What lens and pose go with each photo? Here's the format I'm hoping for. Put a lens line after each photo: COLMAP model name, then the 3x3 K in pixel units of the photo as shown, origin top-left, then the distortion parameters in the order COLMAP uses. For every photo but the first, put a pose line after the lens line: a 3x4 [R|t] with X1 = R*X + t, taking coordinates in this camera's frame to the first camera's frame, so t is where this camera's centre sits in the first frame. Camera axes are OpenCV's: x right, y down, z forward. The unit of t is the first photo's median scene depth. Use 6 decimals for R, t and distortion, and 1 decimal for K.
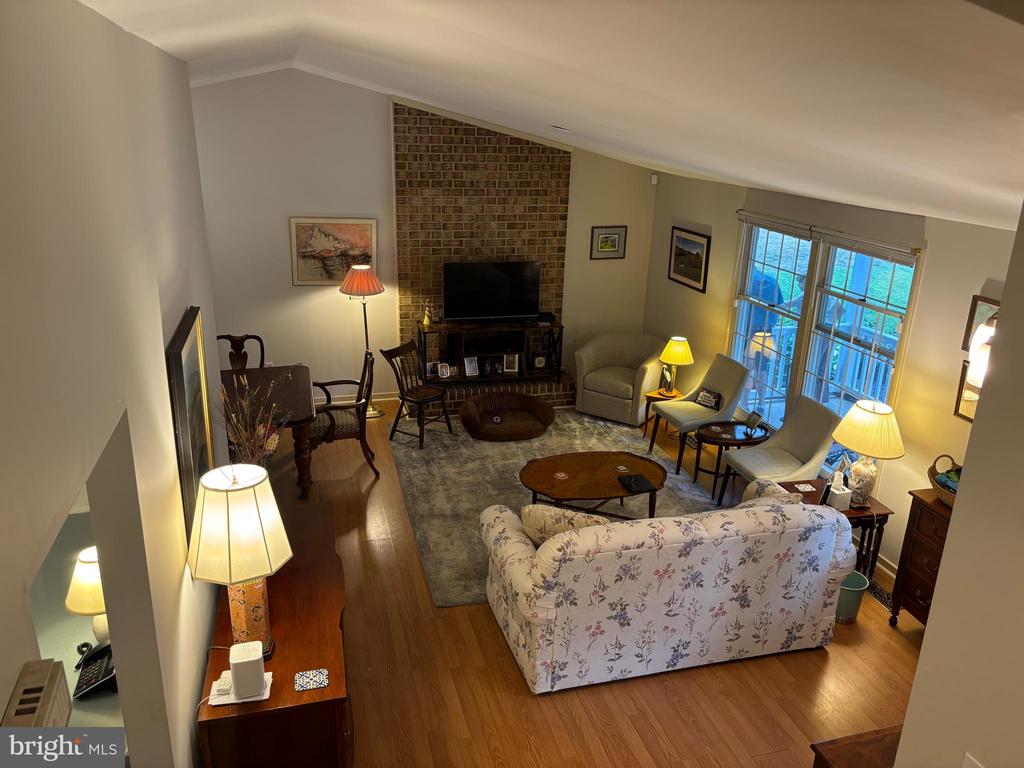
lens RADIAL K [[776.8, 0, 516.8], [0, 776.8, 382.1], [0, 0, 1]] dist [0.045440, -0.052707]
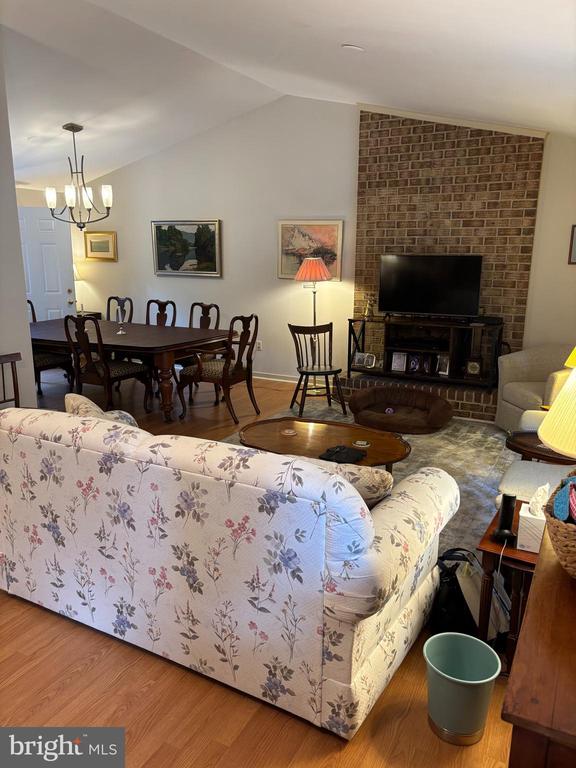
lens RADIAL K [[582.6, 0, 280.8], [0, 582.6, 385.5], [0, 0, 1]] dist [0.045440, -0.052707]
pose [[0.710929, 0.133600, -0.690457, 0.443056], [-0.210422, 0.977222, -0.027573, 0.078297], [0.671046, 0.164890, 0.722848, 0.442761]]
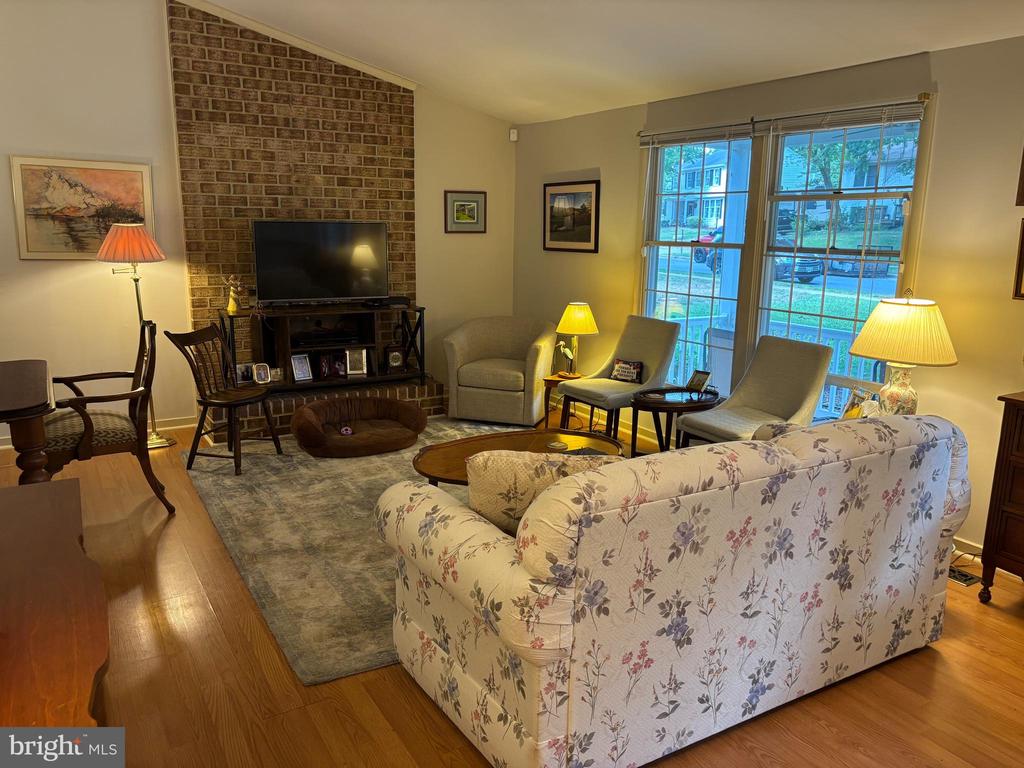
lens RADIAL K [[776.8, 0, 516.6], [0, 776.8, 386.0], [0, 0, 1]] dist [0.045440, -0.052707]
pose [[0.964683, -0.069346, 0.254123, -0.063728], [0.098068, 0.989924, -0.102144, 0.113953], [-0.244479, 0.123458, 0.961763, 0.309482]]
